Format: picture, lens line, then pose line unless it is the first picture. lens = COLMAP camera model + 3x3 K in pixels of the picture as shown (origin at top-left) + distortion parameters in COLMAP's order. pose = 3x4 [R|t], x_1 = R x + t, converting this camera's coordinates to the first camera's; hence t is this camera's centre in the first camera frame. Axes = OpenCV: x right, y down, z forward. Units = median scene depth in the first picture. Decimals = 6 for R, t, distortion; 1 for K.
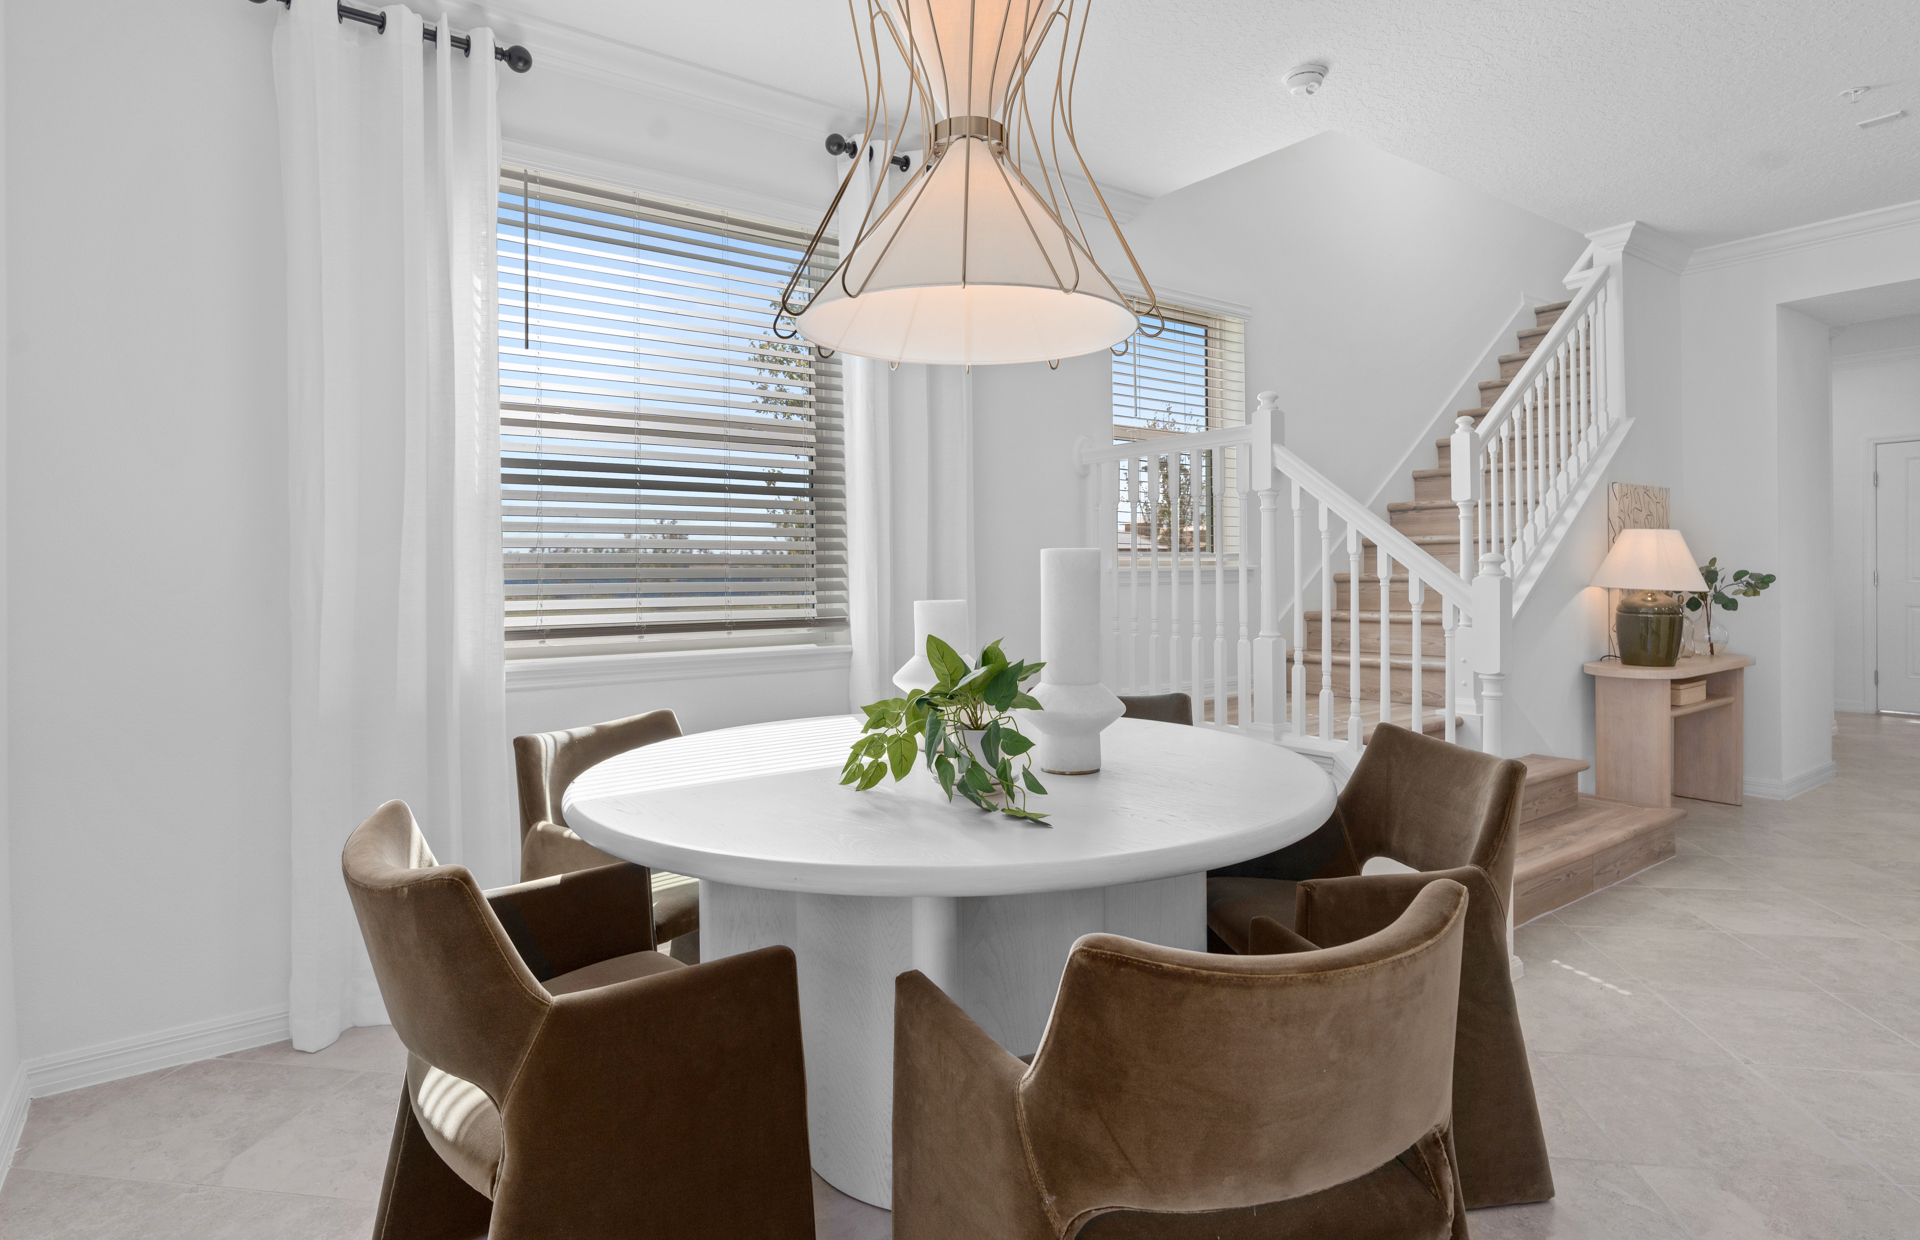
lens RADIAL K [[1001.5, 0, 964.1], [0, 1001.5, 583.5], [0, 0, 1]] dist [-0.002353, 0.000381]
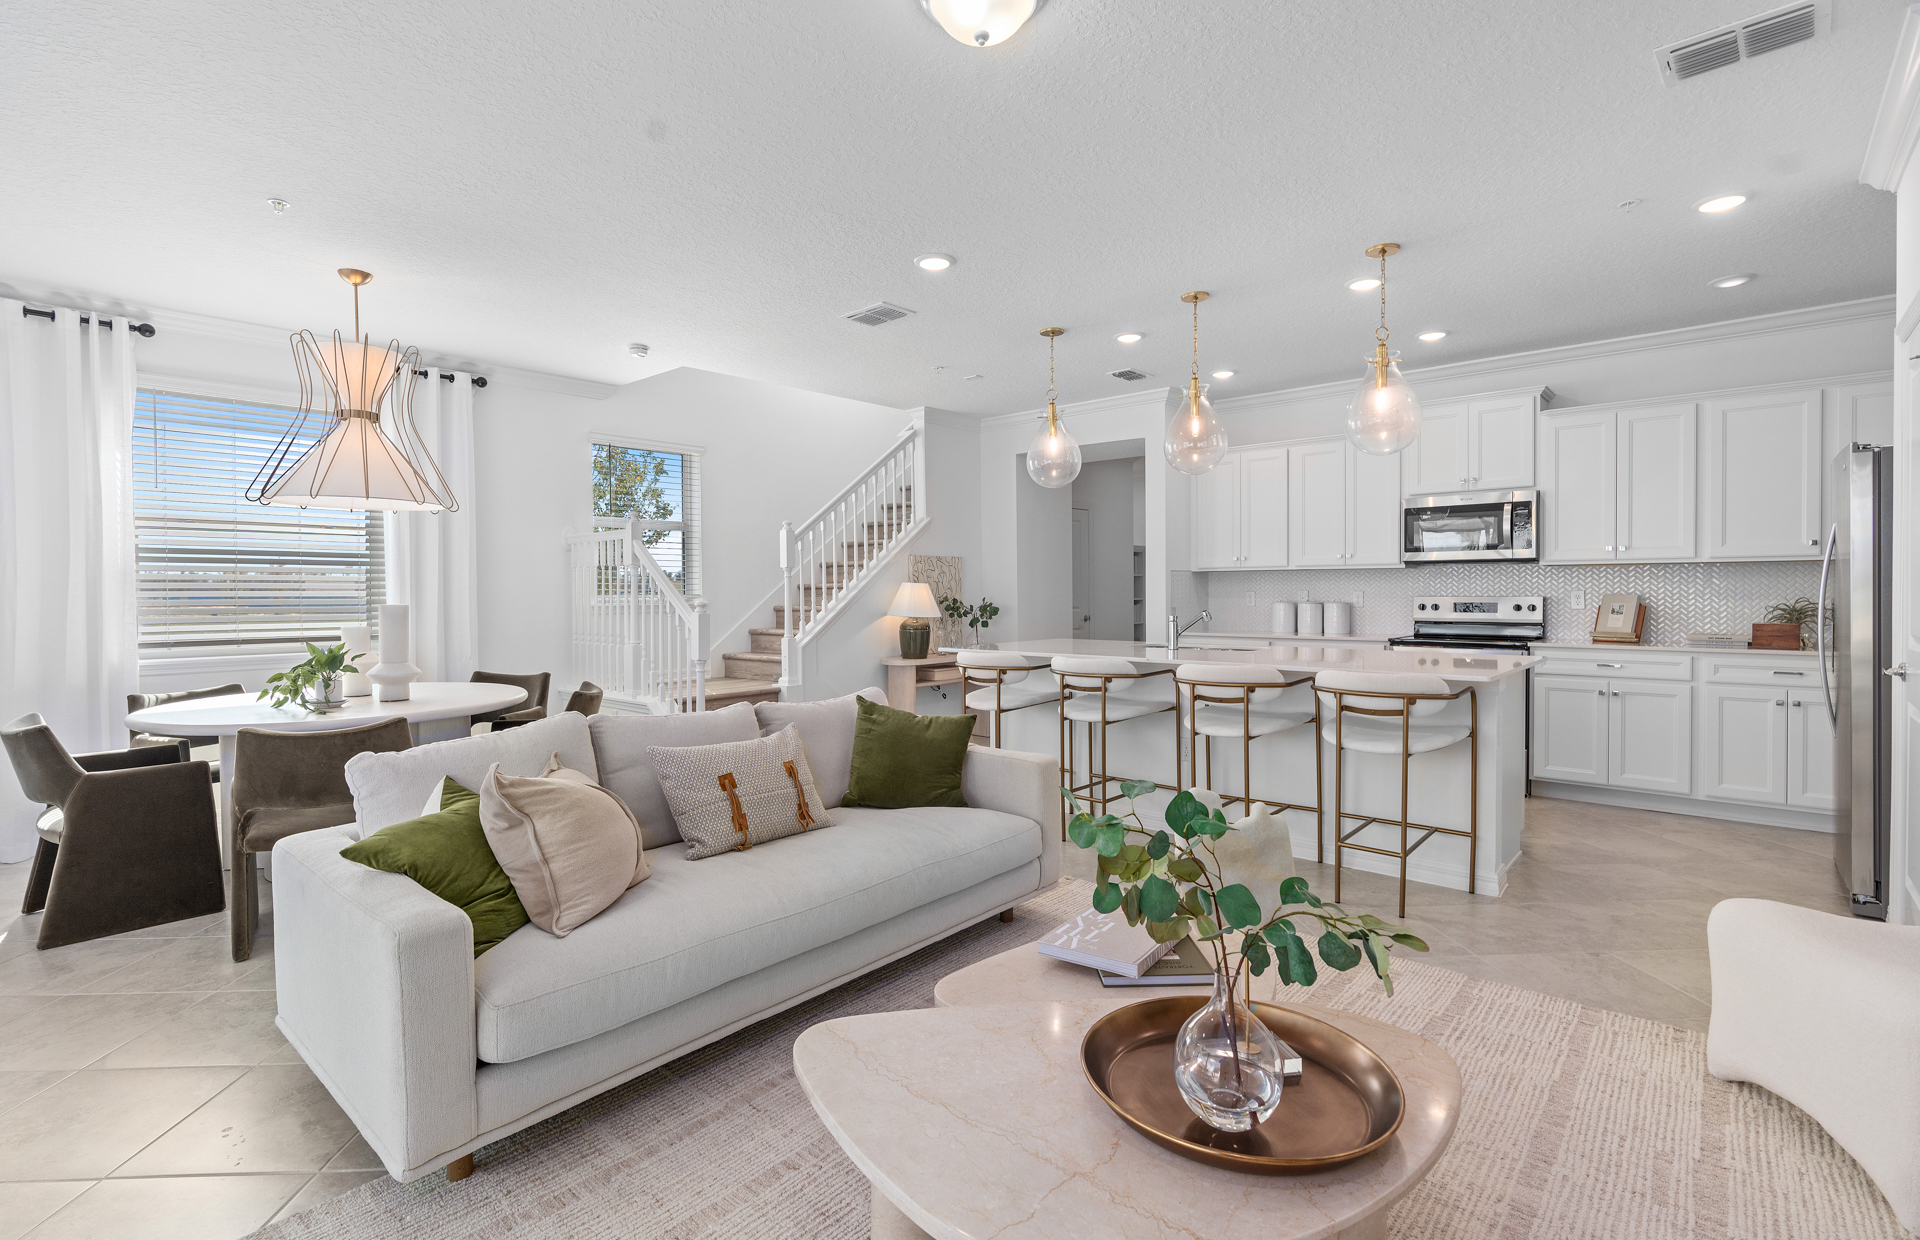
lens RADIAL K [[878.0, 0, 954.2], [0, 878.0, 609.8], [0, 0, 1]] dist [-0.000176, -0.000331]
pose [[0.978725, 0.003233, 0.205152, 0.690346], [-0.007115, 0.999809, 0.018188, -0.056740], [-0.205054, -0.019260, 0.978561, -0.902285]]
